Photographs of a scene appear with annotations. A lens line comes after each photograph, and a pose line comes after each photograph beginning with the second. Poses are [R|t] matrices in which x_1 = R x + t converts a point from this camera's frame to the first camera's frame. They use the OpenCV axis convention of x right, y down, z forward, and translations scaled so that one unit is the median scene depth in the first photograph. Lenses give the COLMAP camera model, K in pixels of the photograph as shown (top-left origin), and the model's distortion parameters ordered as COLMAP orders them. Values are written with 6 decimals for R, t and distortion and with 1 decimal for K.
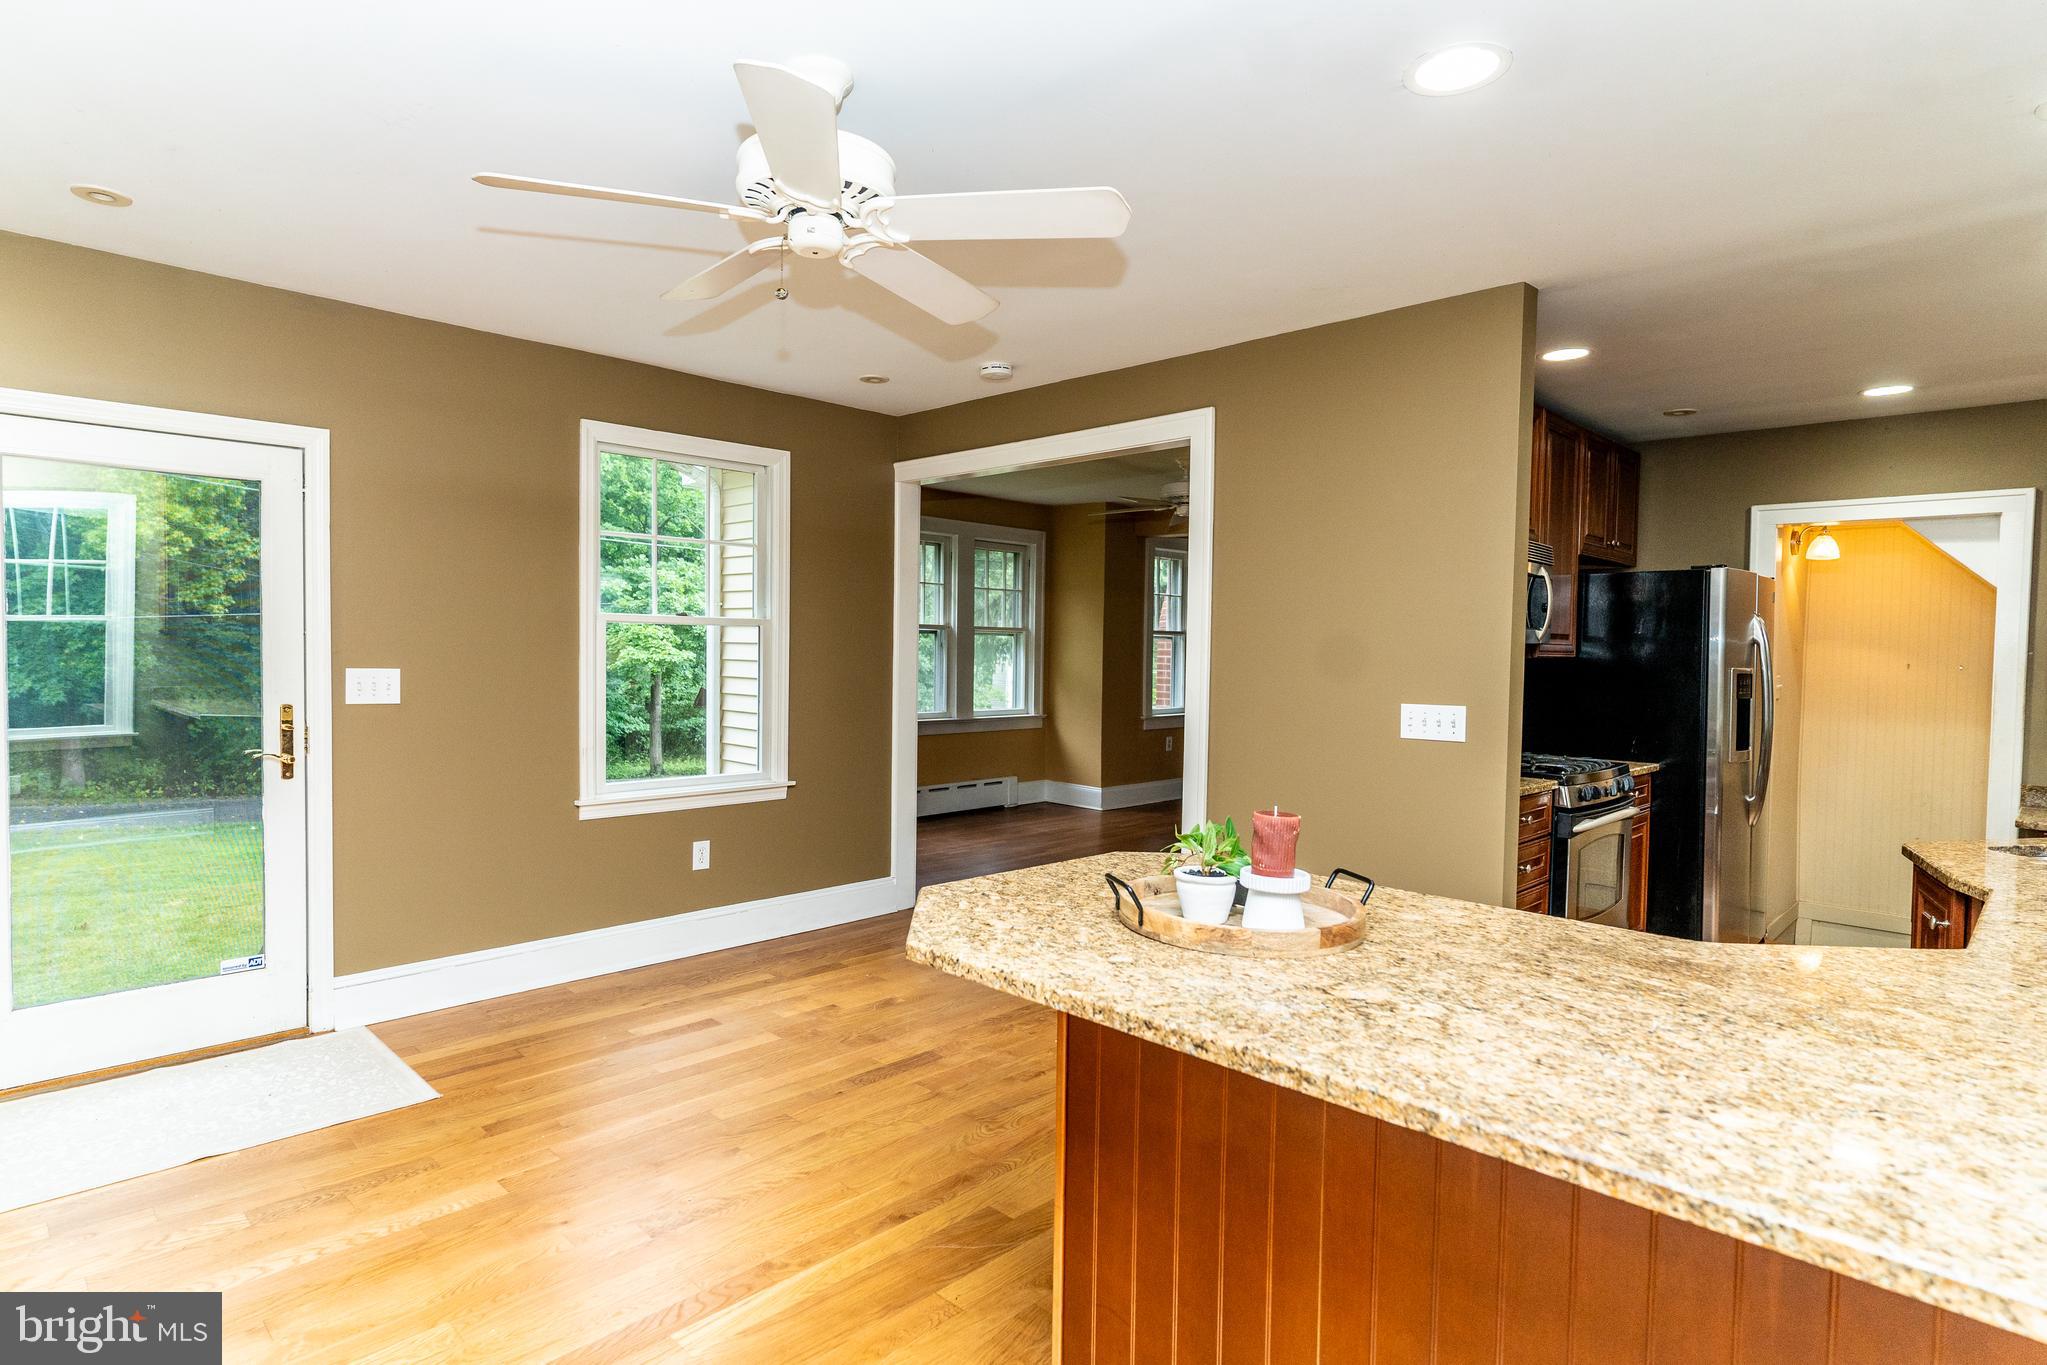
lens RADIAL K [[1028.3, 0, 1022.3], [0, 1028.3, 689.7], [0, 0, 1]] dist [-0.072503, 0.030224]
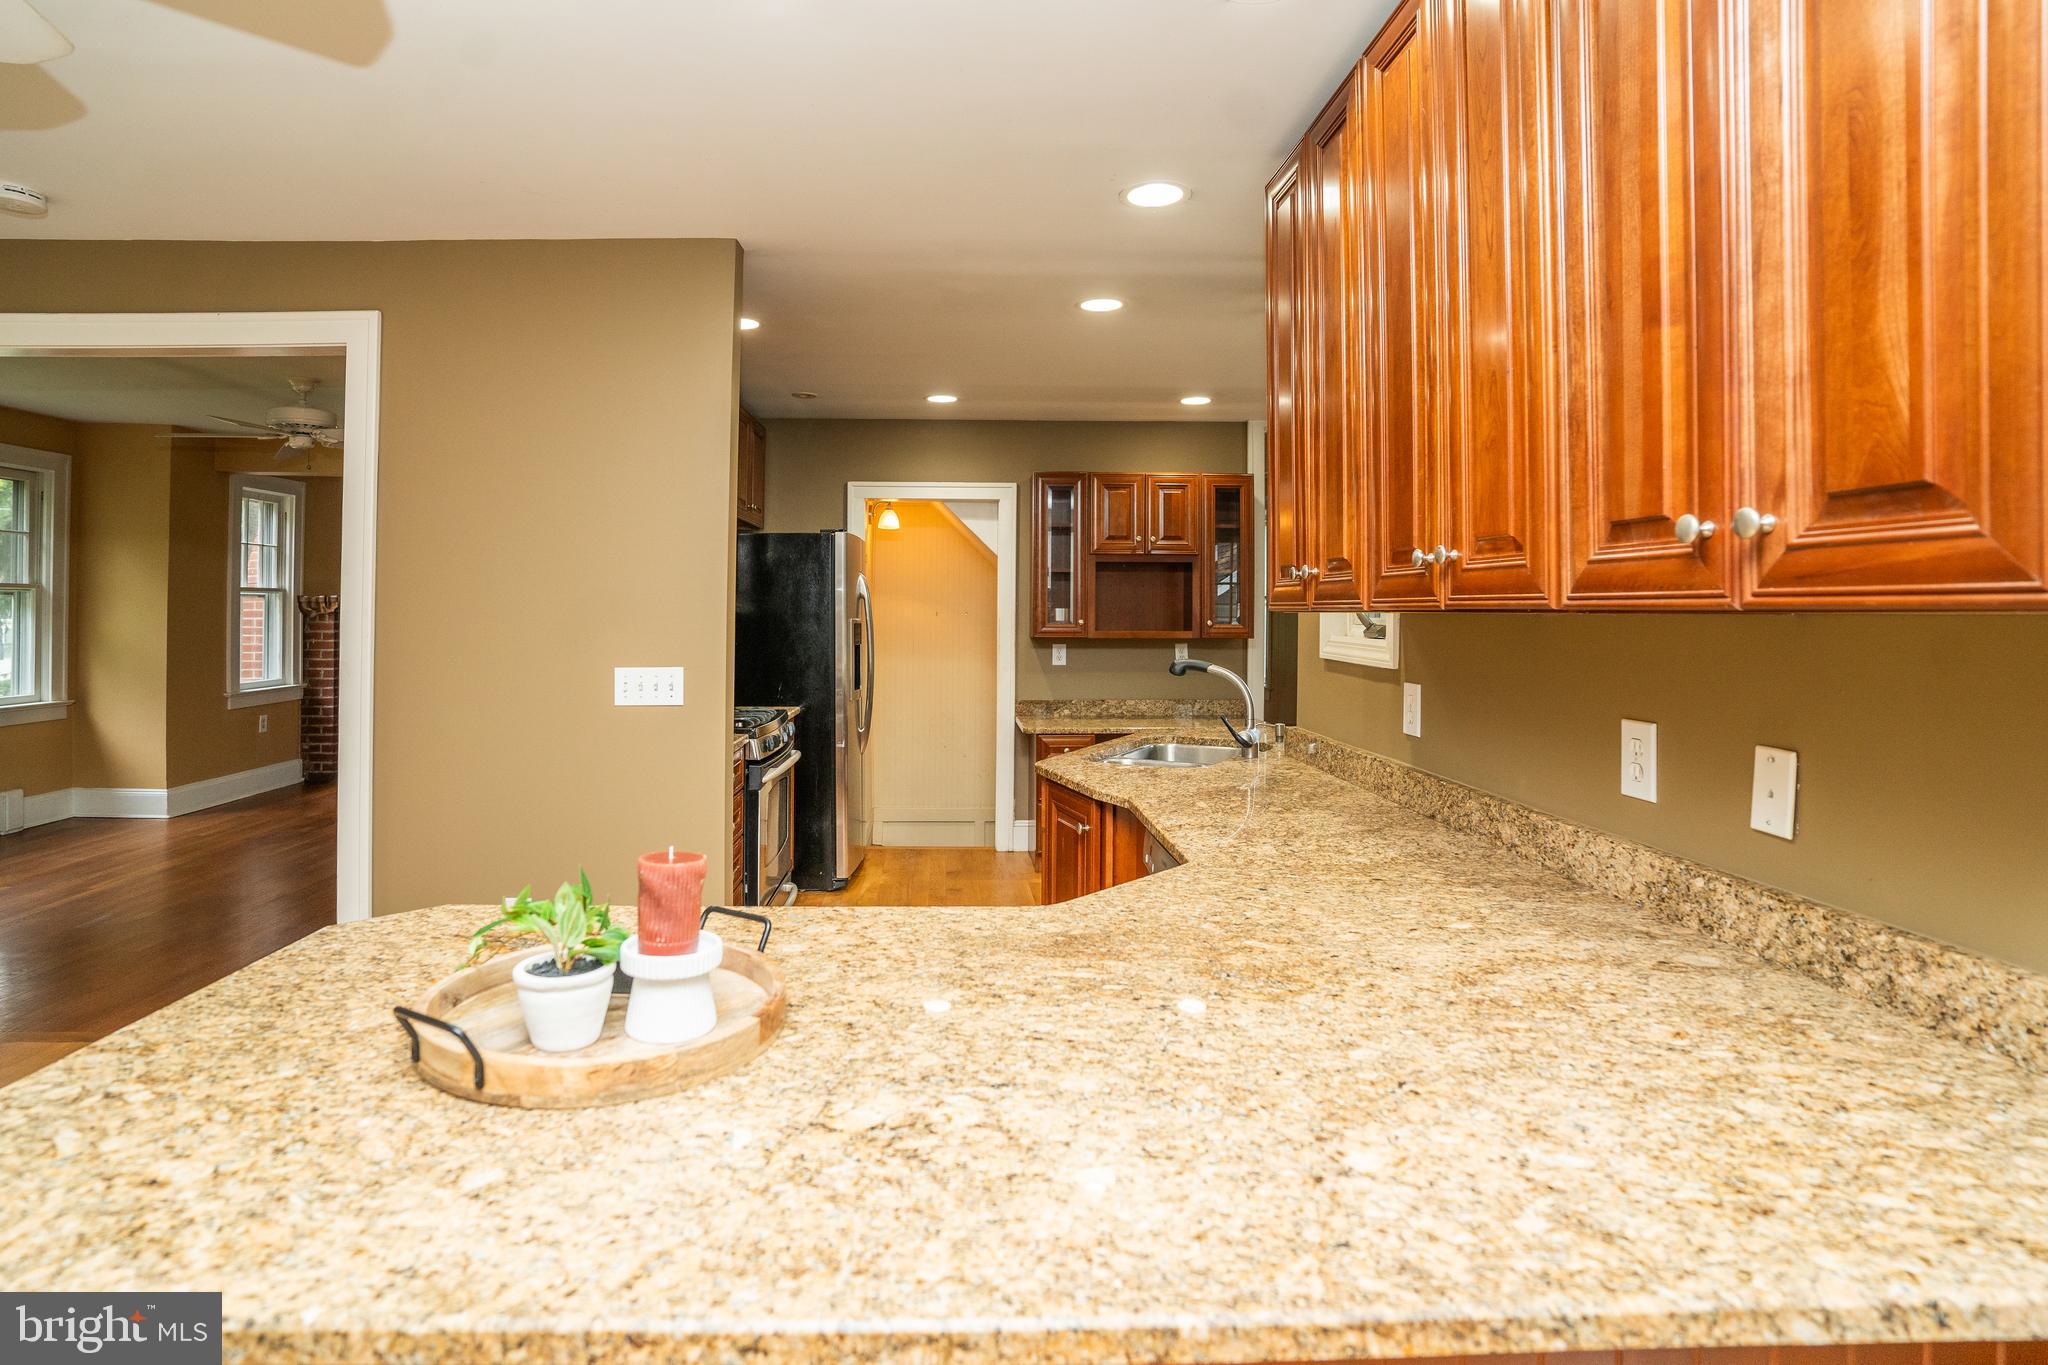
lens RADIAL K [[1028.8, 0, 986.7], [0, 1028.8, 597.9], [0, 0, 1]] dist [-0.072503, 0.030224]
pose [[0.714147, -0.005861, 0.699971, -0.079498], [0.038765, 0.998762, -0.031187, -0.024637], [-0.698922, 0.049406, 0.713490, 0.369792]]
